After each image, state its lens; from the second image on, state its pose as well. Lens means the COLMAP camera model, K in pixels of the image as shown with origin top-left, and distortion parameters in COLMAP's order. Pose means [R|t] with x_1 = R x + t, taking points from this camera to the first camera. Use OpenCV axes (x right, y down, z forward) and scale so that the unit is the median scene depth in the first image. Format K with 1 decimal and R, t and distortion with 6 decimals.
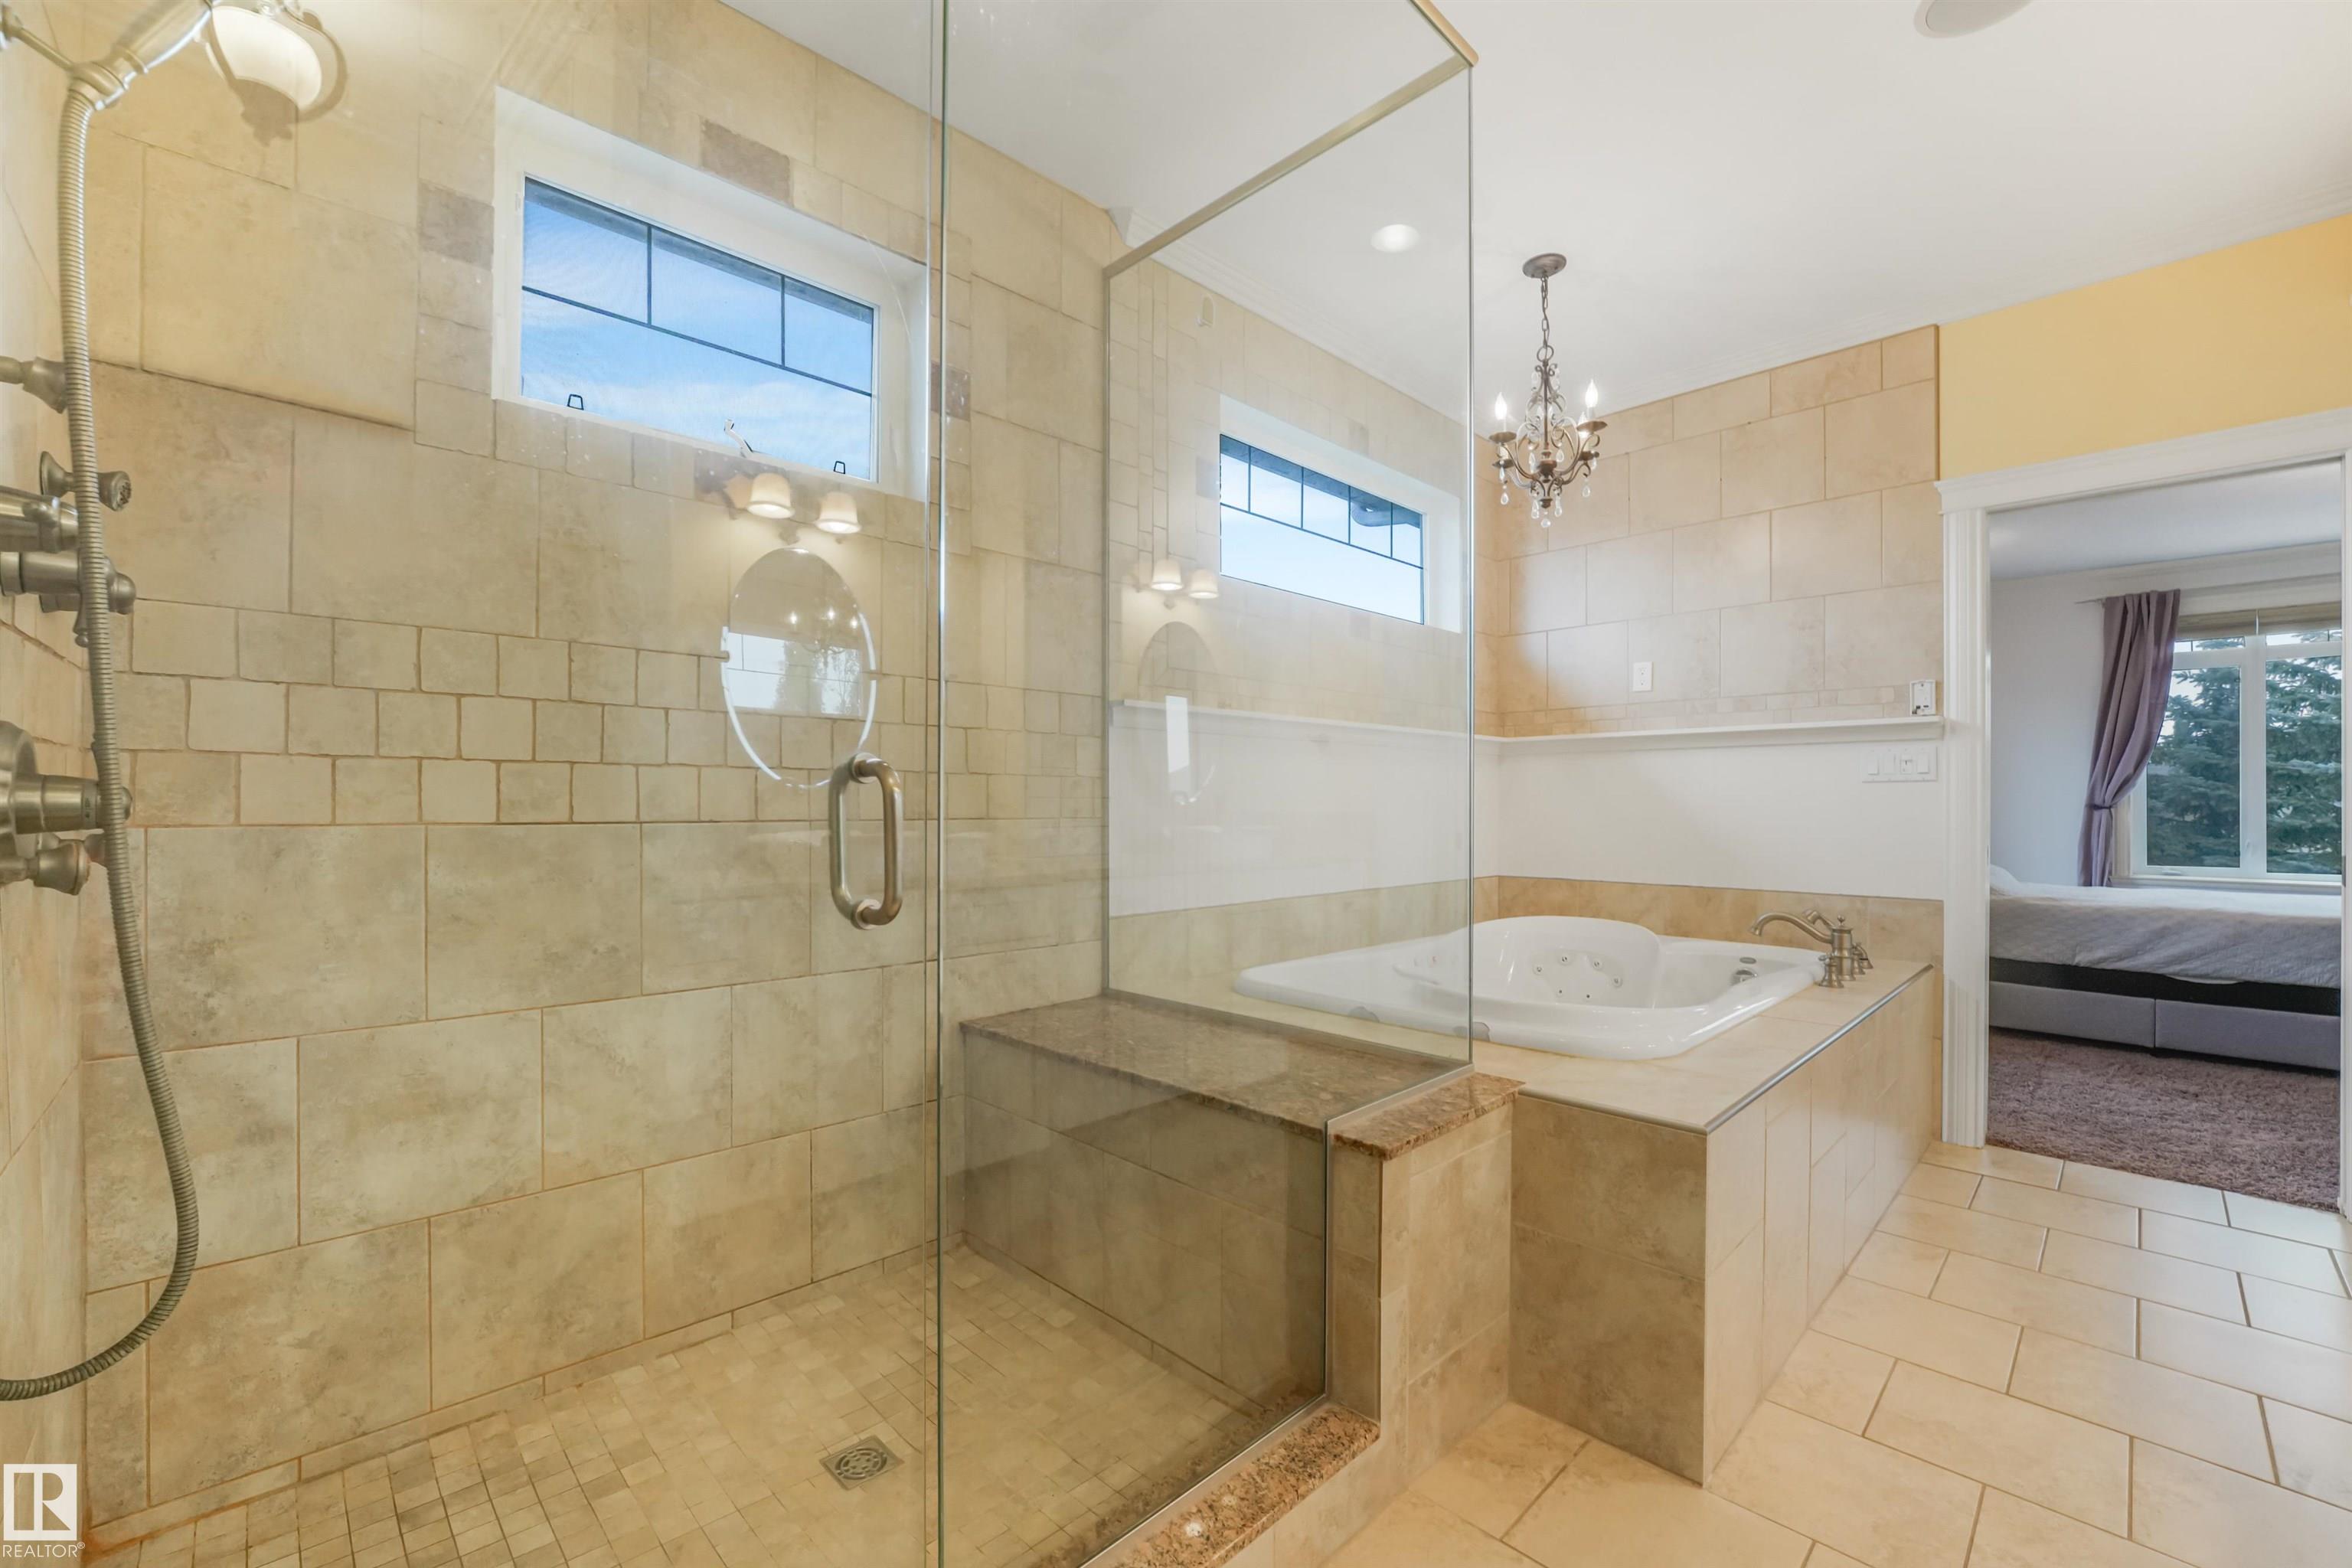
lens RADIAL K [[959.3, 0, 1181.7], [0, 959.3, 802.1], [0, 0, 1]] dist [-0.011803, 0.000157]
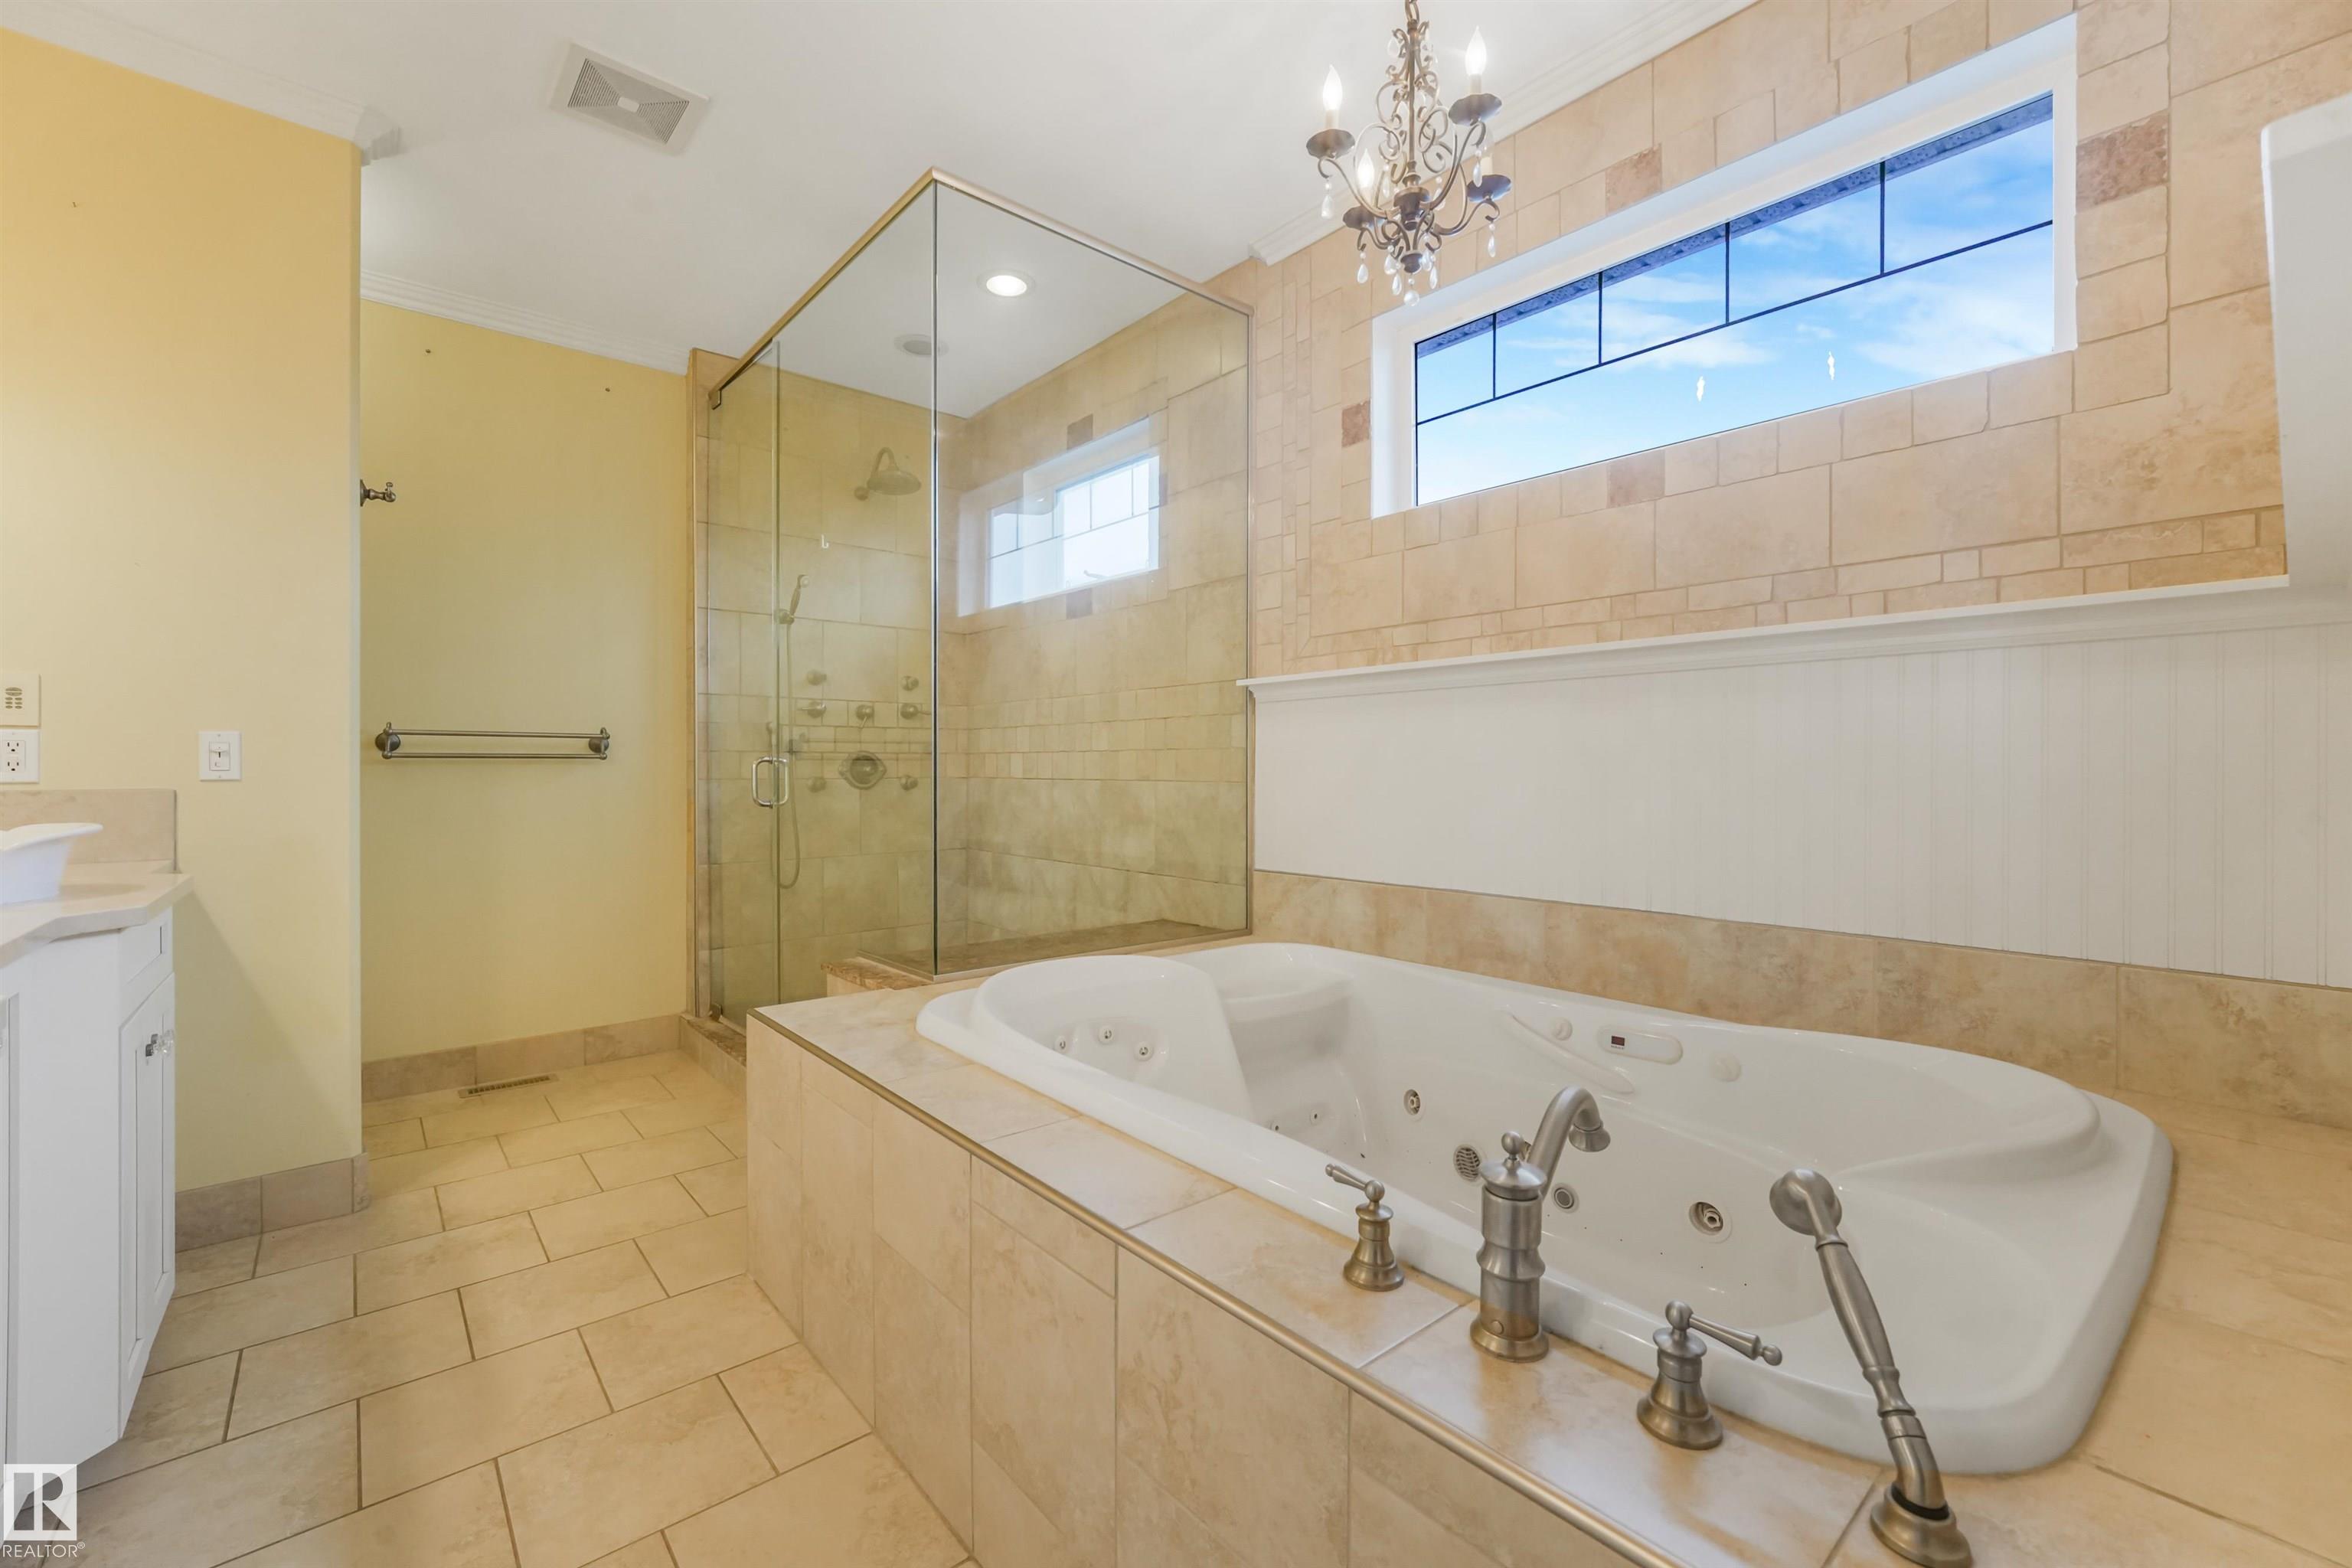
lens RADIAL K [[965.9, 0, 1176.7], [0, 965.9, 773.8], [0, 0, 1]] dist [-0.022291, 0.000277]
pose [[-0.067701, 0.002554, -0.997702, 0.923188], [-0.002813, 0.999992, 0.002751, 0.003129], [0.997702, 0.002993, -0.067694, 0.841601]]
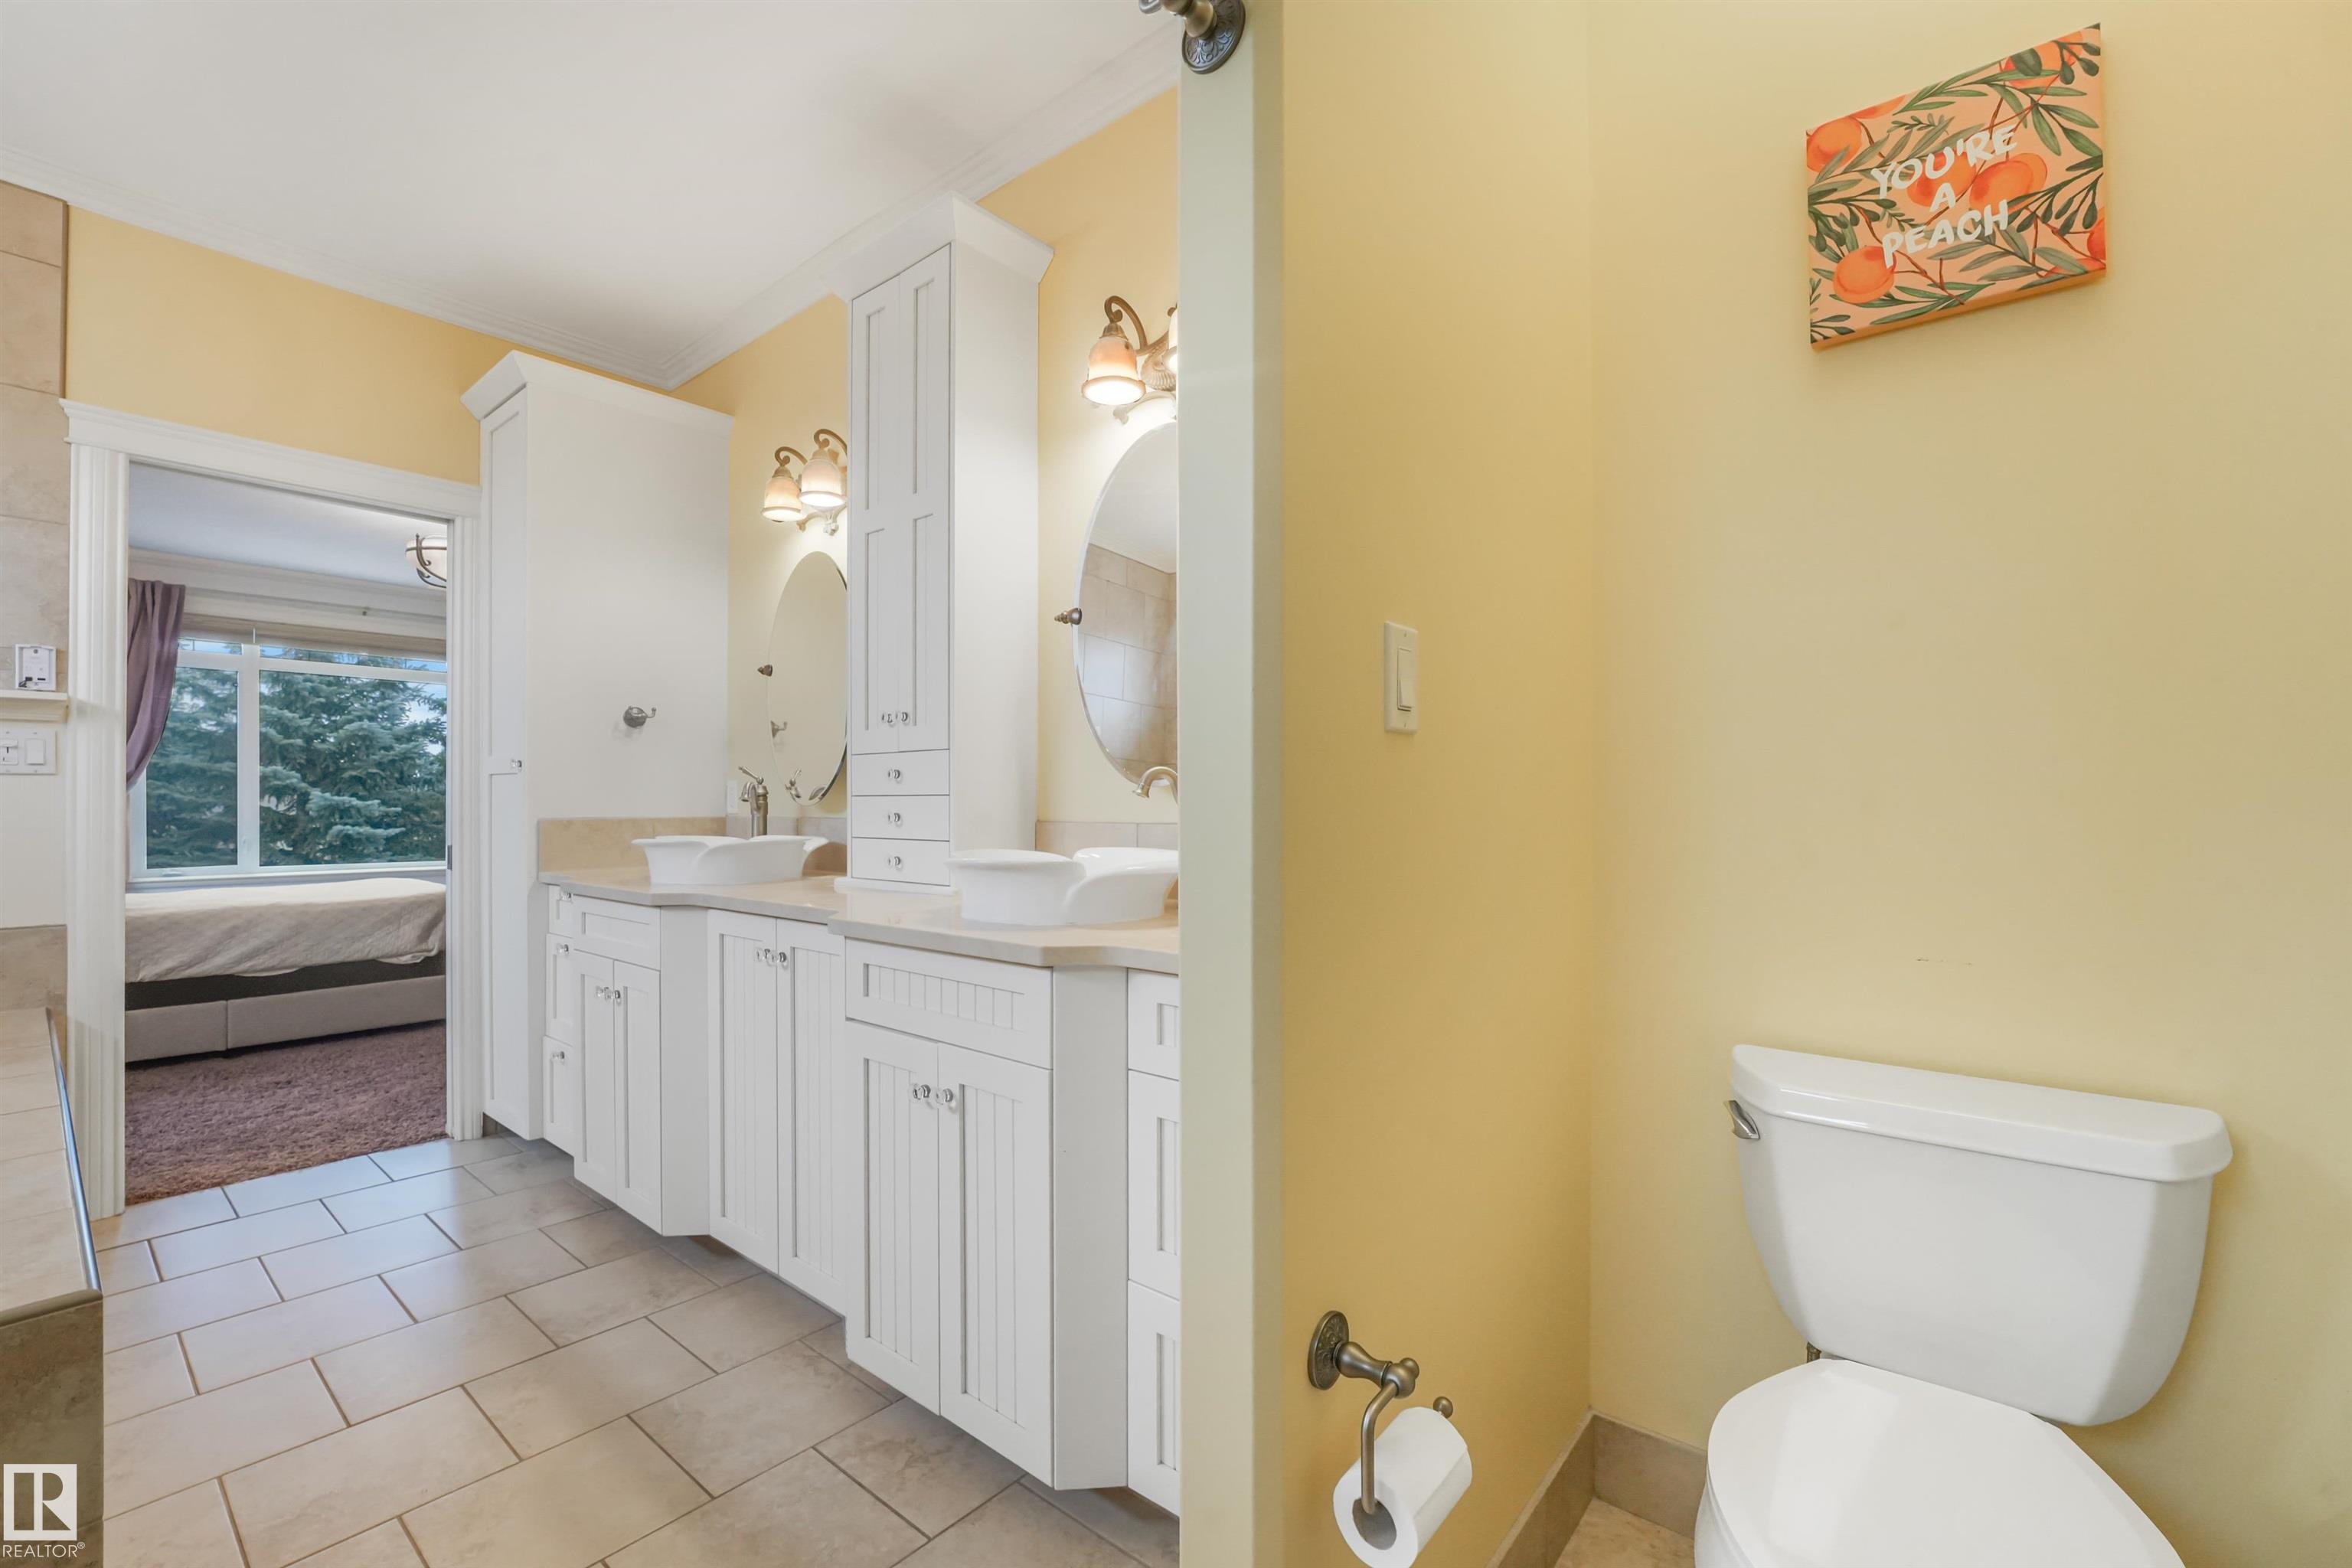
lens RADIAL K [[986.7, 0, 1171.5], [0, 986.7, 794.1], [0, 0, 1]] dist [-0.027537, 0.006181]
pose [[-0.101262, 0.005346, 0.994845, -0.098700], [0.002384, 0.999984, -0.005131, 0.000220], [-0.994857, 0.001852, -0.101273, 0.158929]]
